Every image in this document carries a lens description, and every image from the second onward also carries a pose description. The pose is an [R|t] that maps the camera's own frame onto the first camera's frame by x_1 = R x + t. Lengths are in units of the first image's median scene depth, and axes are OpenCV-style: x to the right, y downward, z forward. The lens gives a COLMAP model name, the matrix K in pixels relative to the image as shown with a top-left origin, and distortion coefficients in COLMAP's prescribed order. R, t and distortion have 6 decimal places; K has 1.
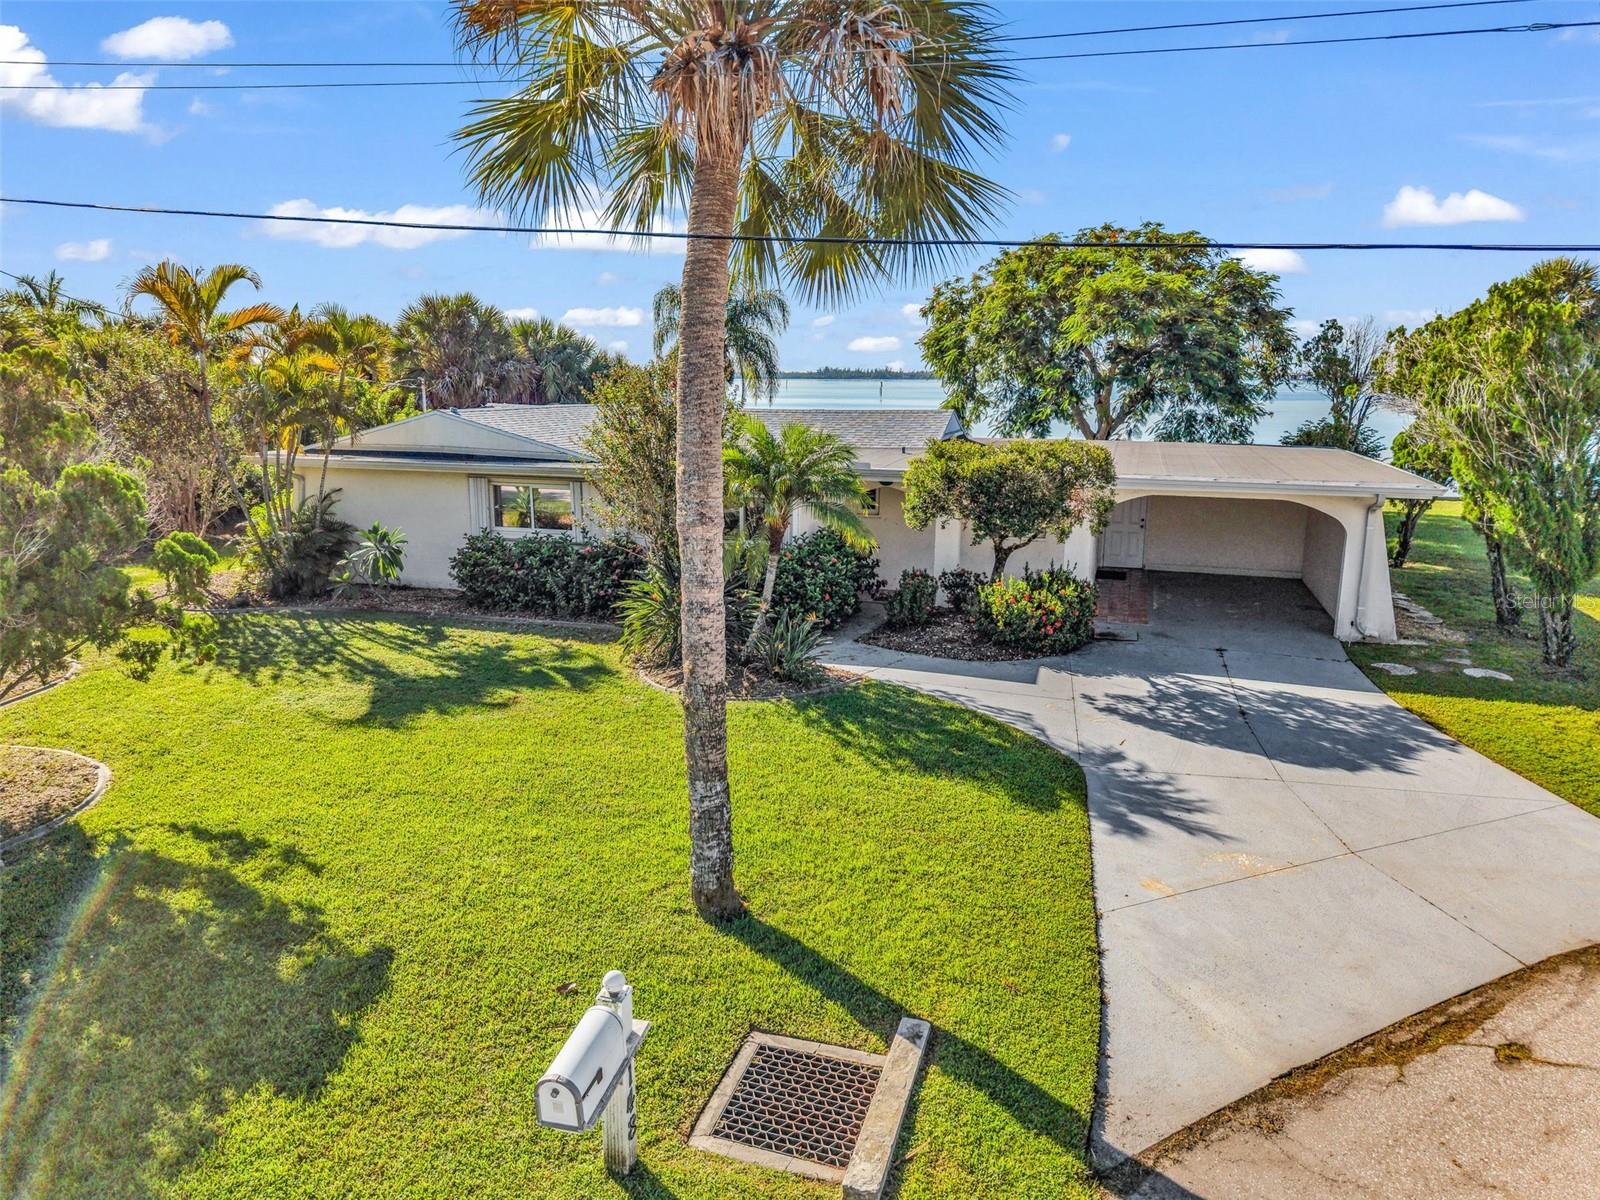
lens RADIAL K [[1069.9, 0, 796.8], [0, 1069.9, 602.0], [0, 0, 1]] dist [0.039708, -0.037561]
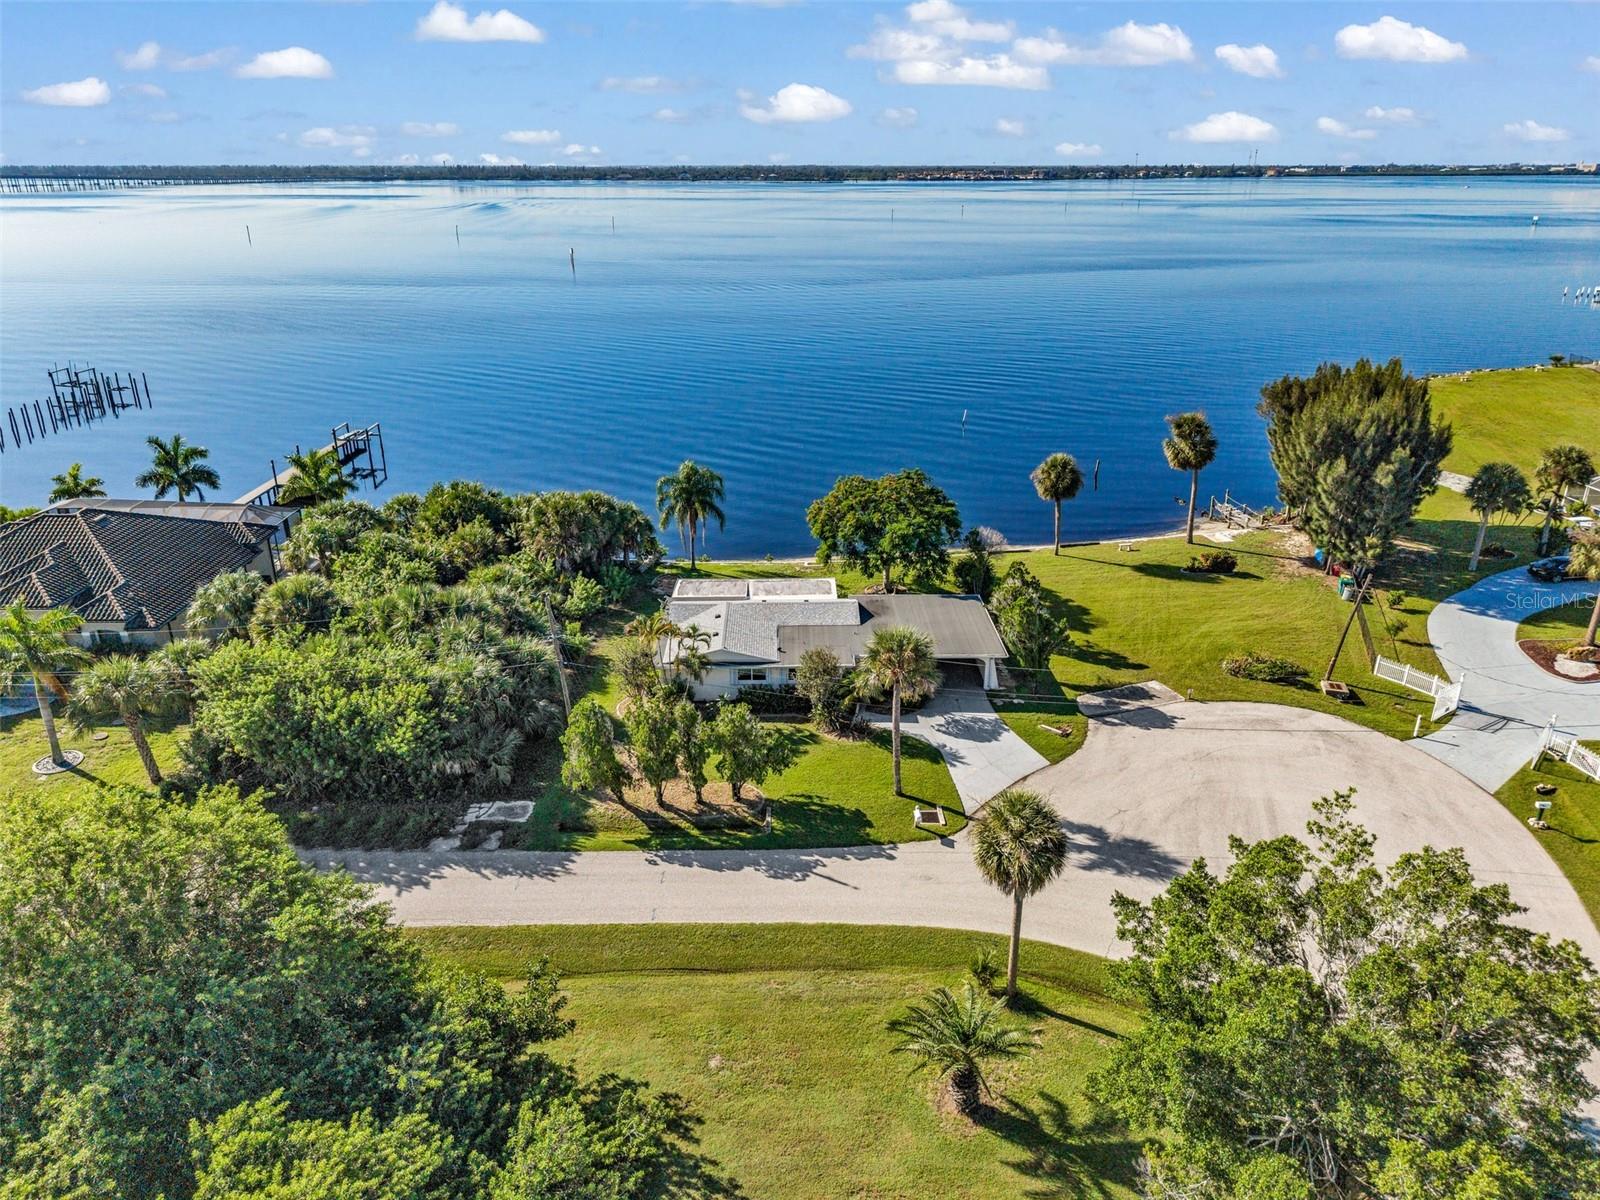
lens RADIAL K [[1066.2, 0, 800.0], [0, 1066.2, 600.0], [0, 0, 1]] dist [0.051315, -0.061936]
pose [[0.948554, -0.119295, 0.293283, -1.334195], [0.066217, 0.980564, 0.184688, -1.156443], [-0.309615, -0.155766, 0.938017, -2.575323]]
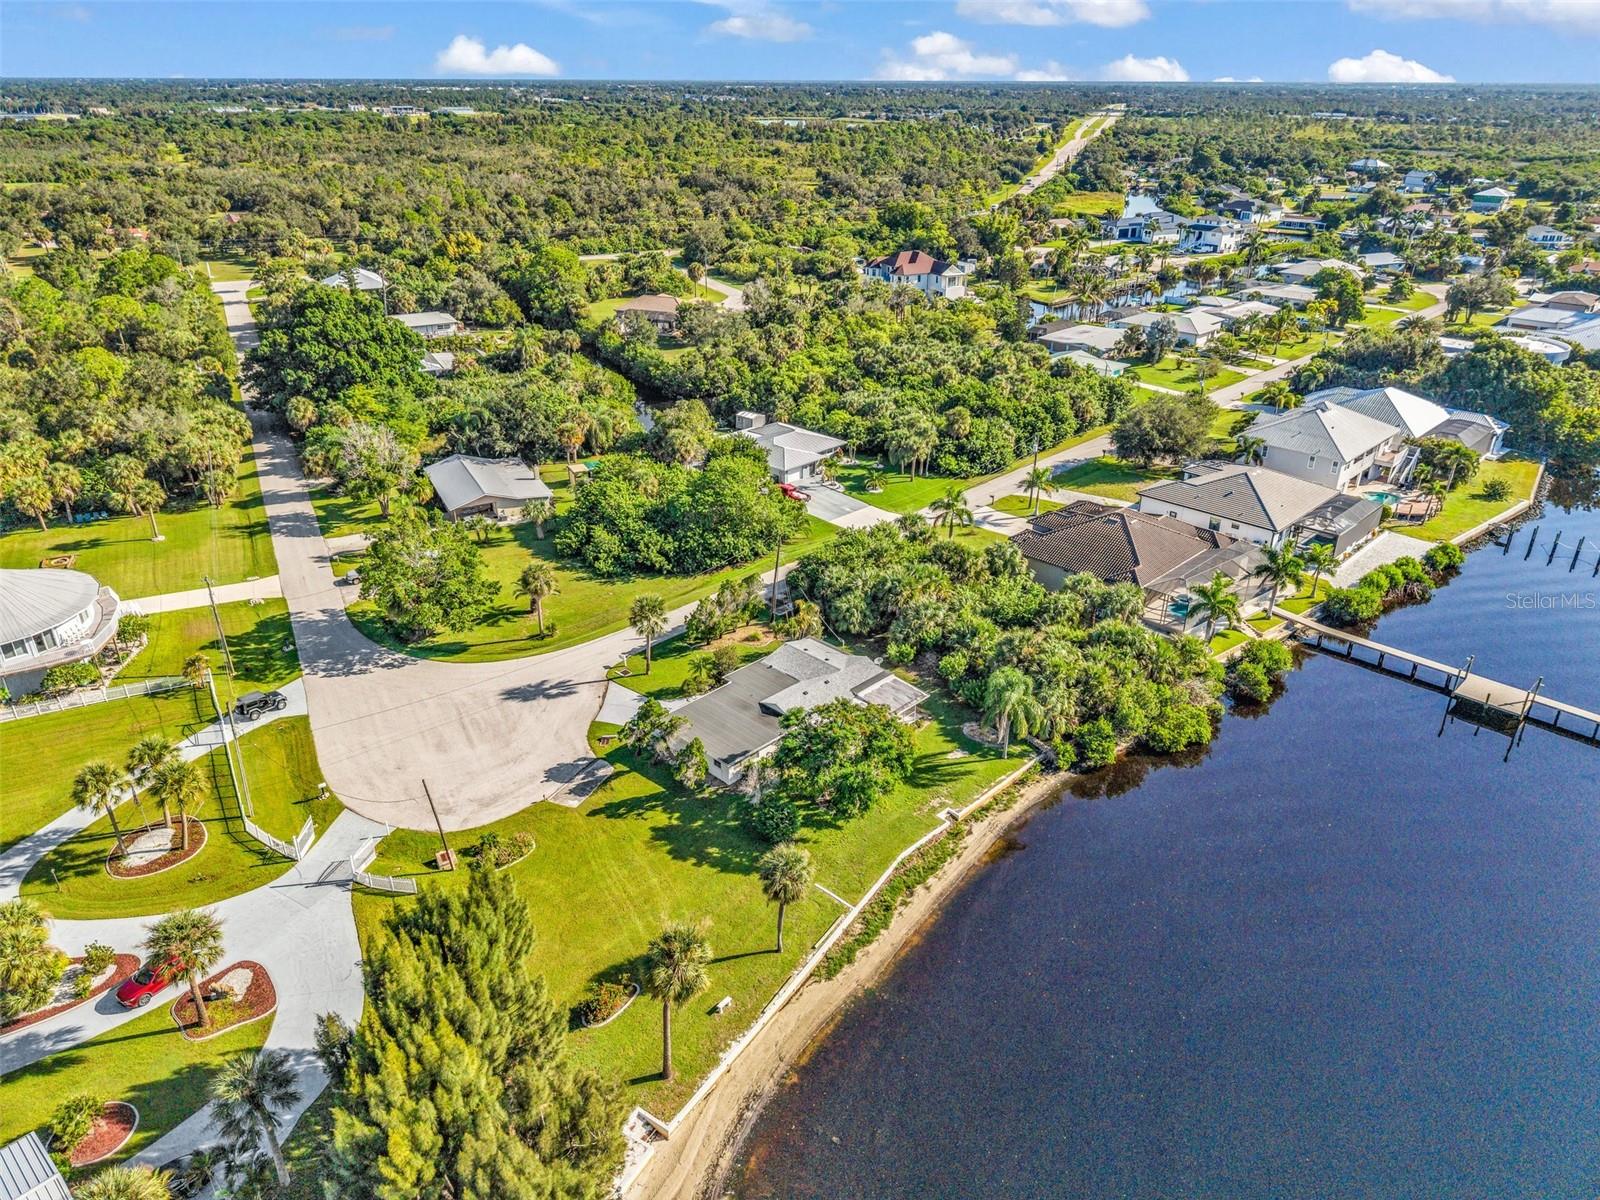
lens RADIAL K [[1060.0, 0, 796.1], [0, 1060.0, 600.3], [0, 0, 1]] dist [0.100127, -0.153411]
pose [[-0.459309, 0.386913, -0.799583, 4.883839], [-0.186915, 0.837898, 0.512824, -3.985047], [0.868388, 0.384999, -0.312535, 3.421829]]
